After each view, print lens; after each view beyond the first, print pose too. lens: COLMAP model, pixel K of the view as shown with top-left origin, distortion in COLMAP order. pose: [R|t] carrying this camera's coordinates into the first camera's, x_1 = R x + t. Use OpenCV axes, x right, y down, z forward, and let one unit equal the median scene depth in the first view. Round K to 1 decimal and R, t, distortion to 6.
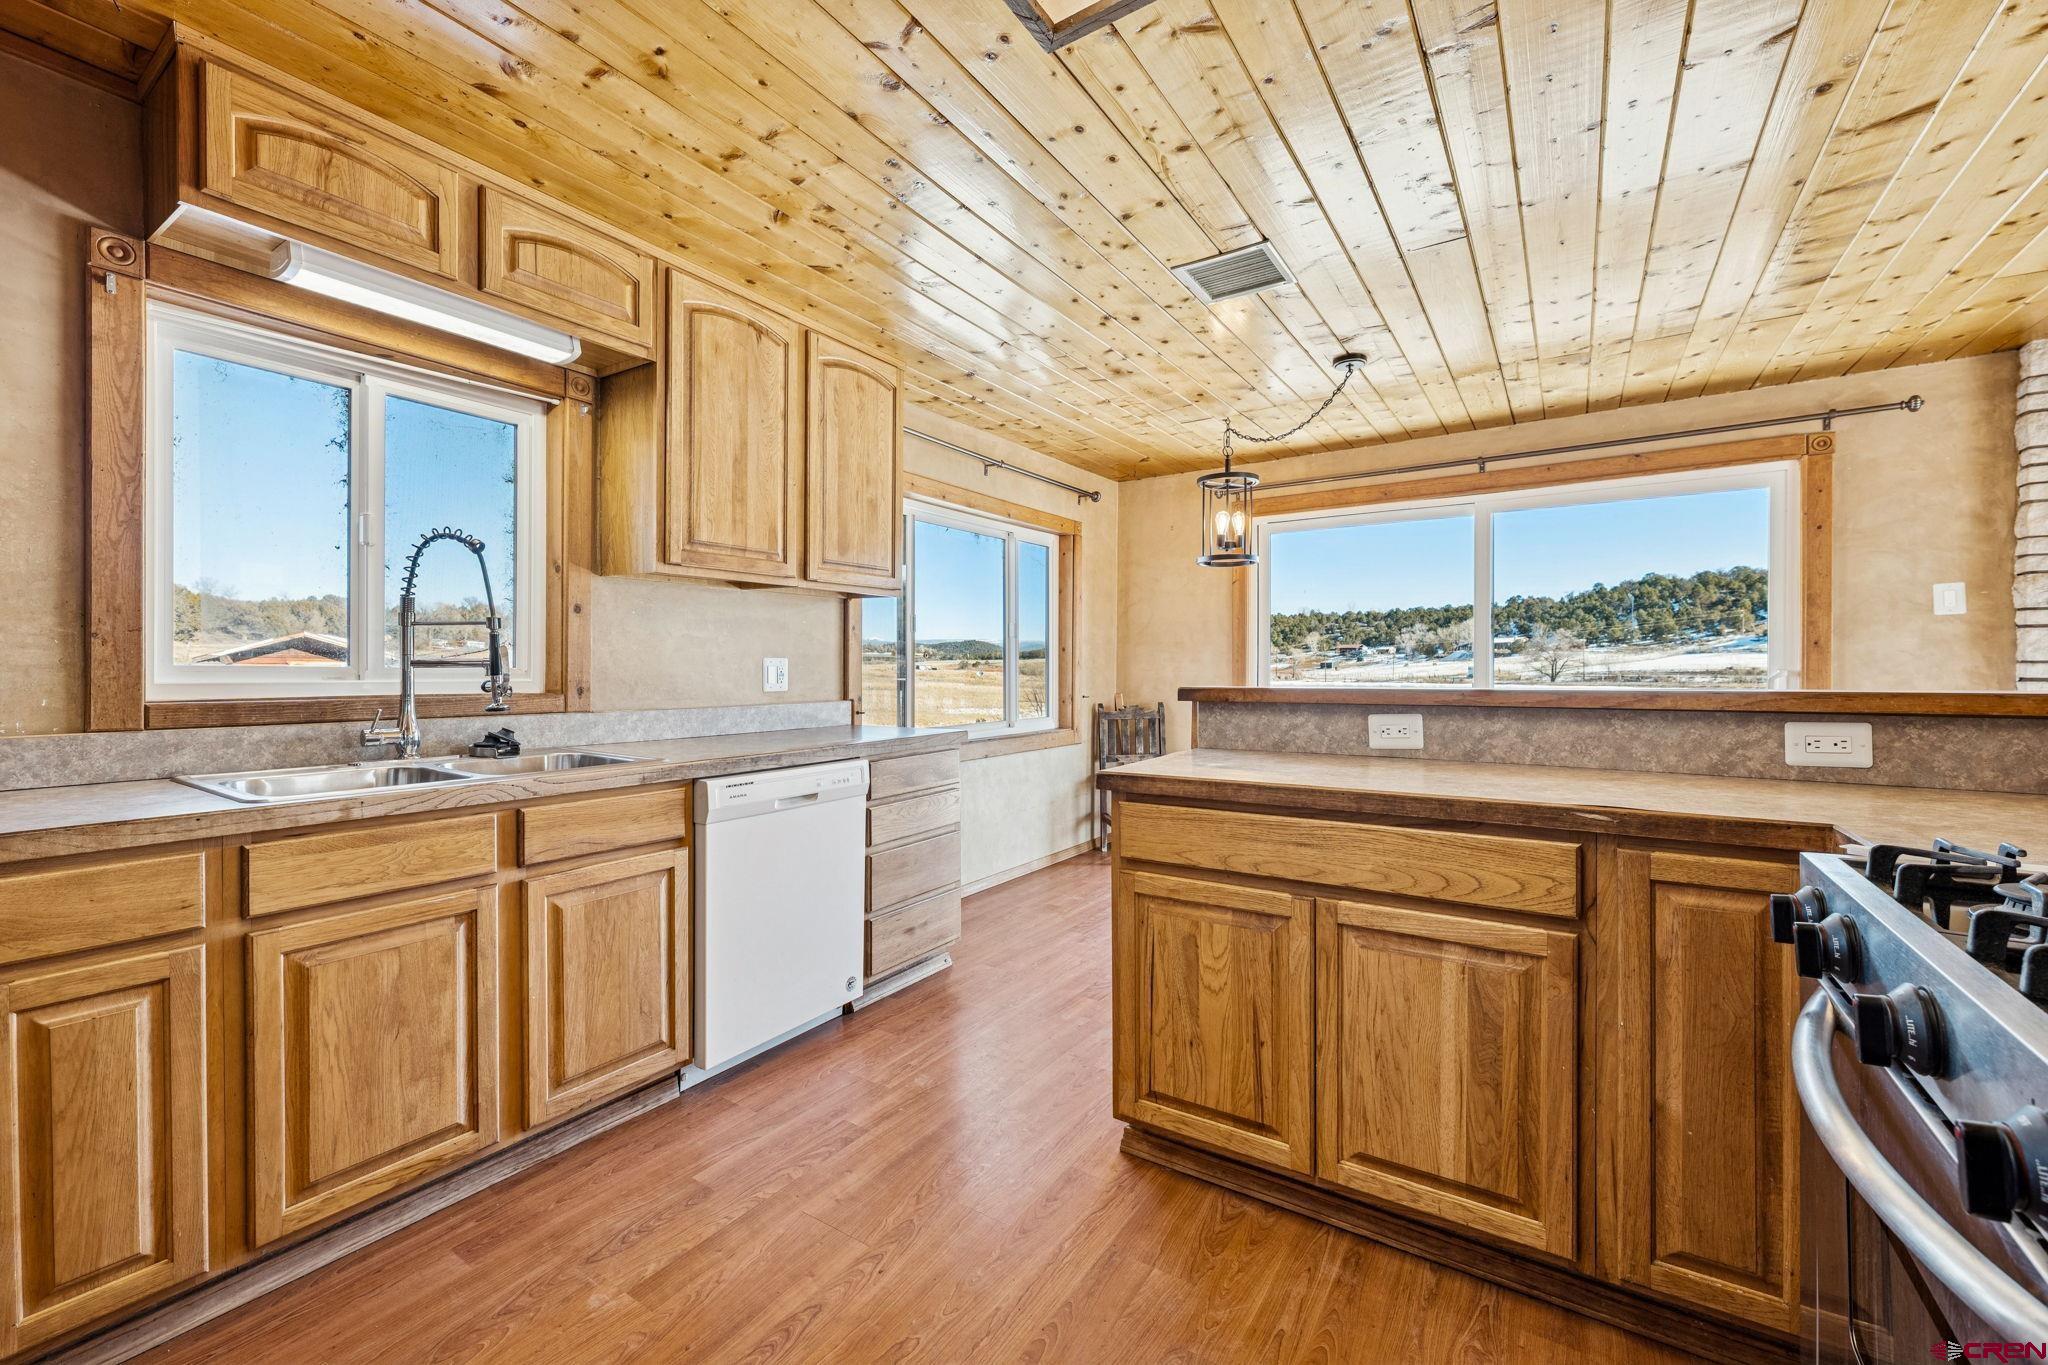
lens RADIAL K [[855.5, 0, 1022.6], [0, 855.5, 666.0], [0, 0, 1]] dist [0.001748, 0.000424]
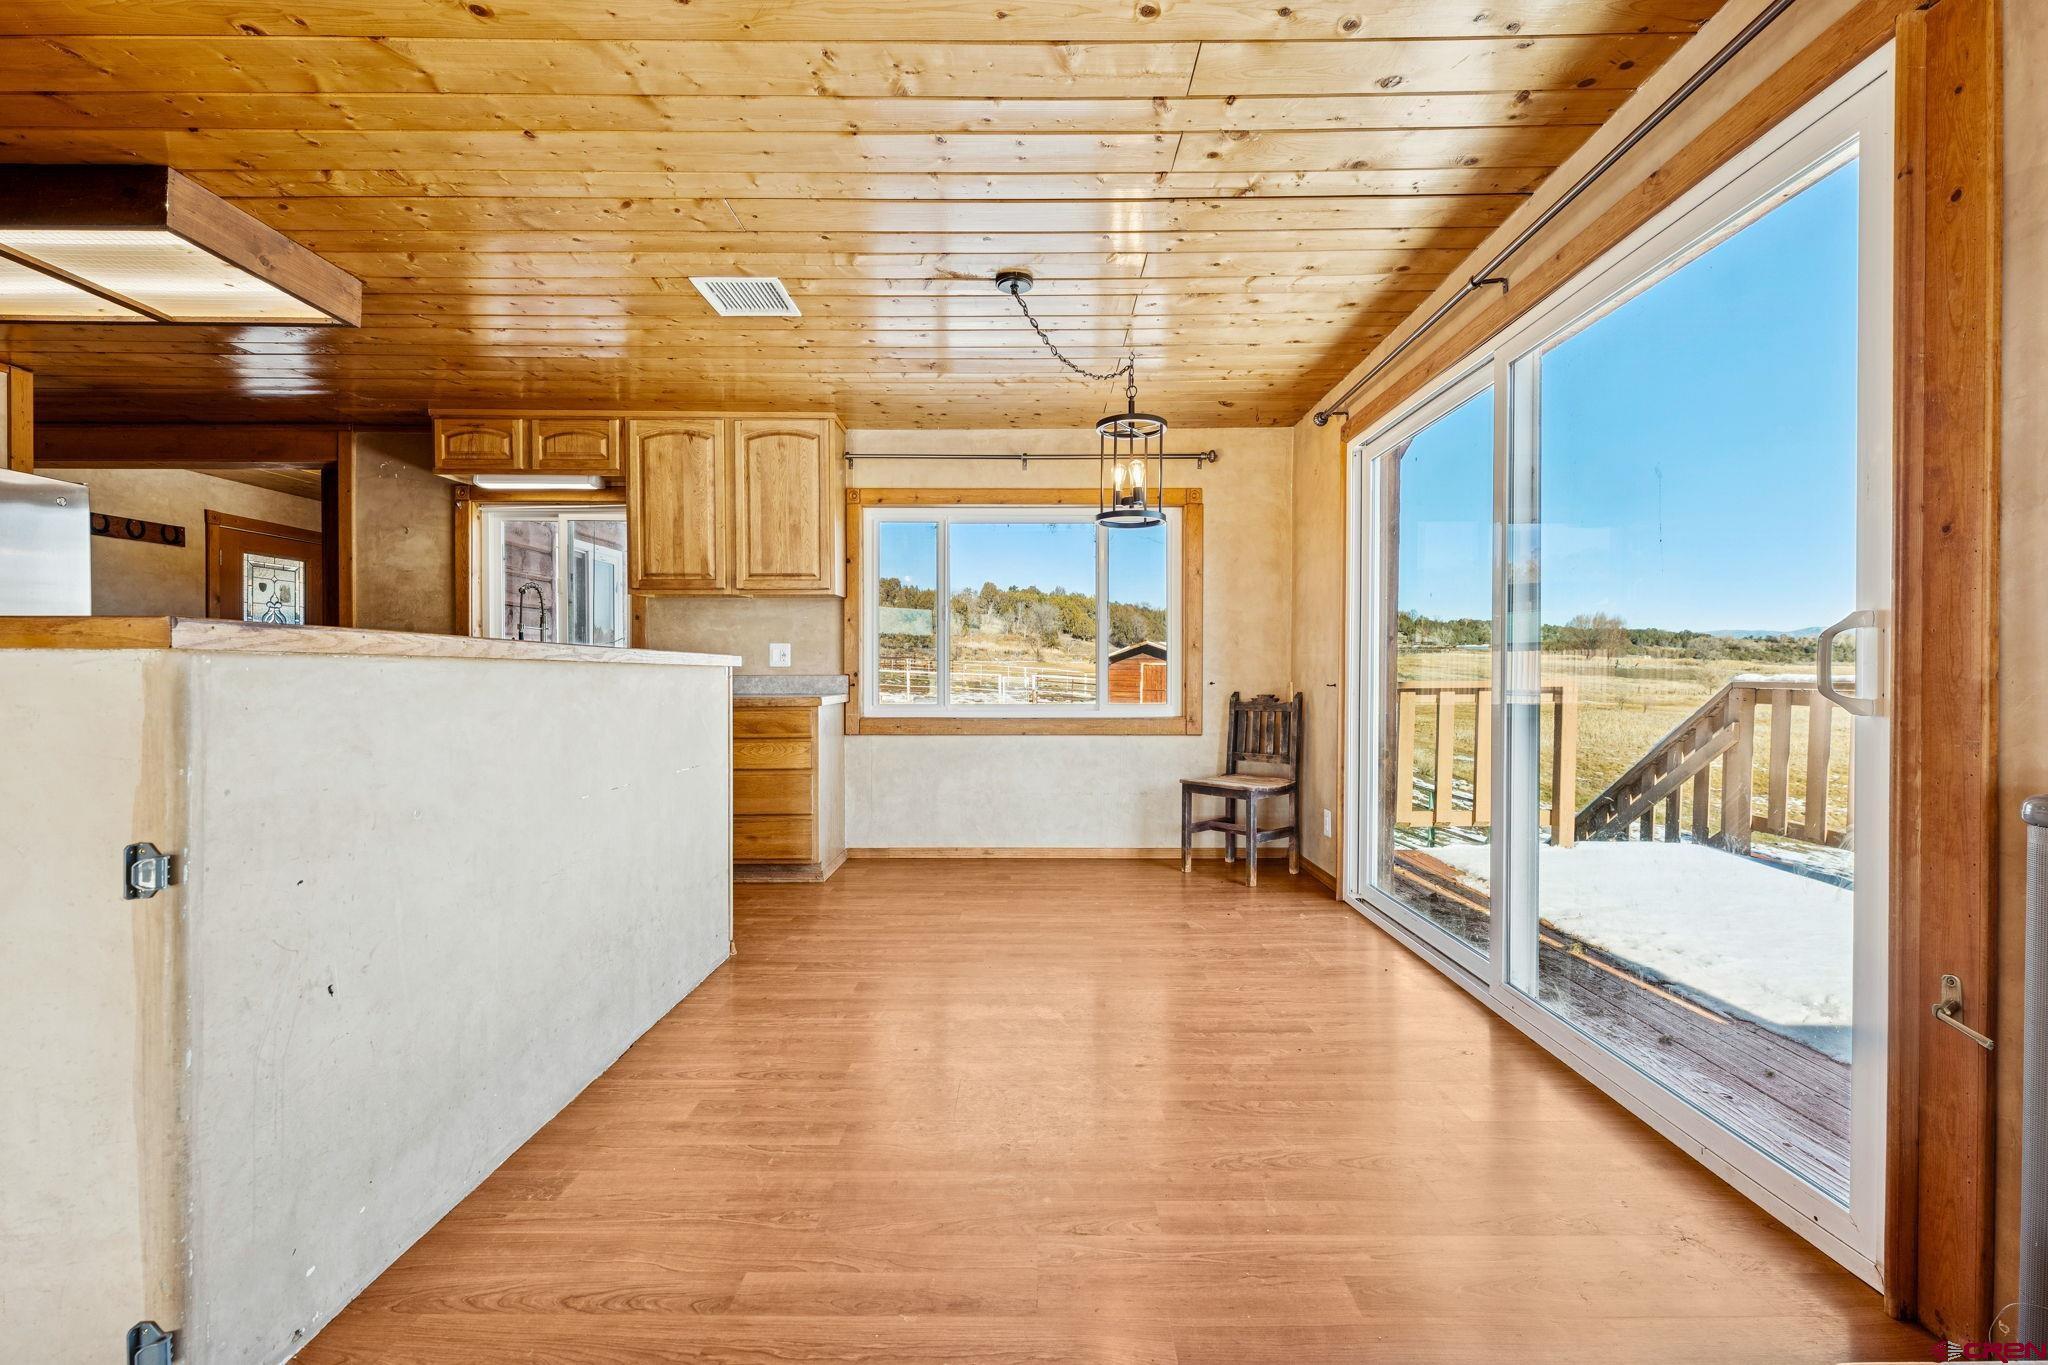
lens RADIAL K [[875.9, 0, 1017.0], [0, 875.9, 673.7], [0, 0, 1]] dist [-0.002388, -0.000217]
pose [[0.534896, 0.001941, -0.844916, 1.290025], [-0.000182, 0.999998, 0.002183, 0.041471], [0.844918, -0.001014, 0.534895, 0.605624]]
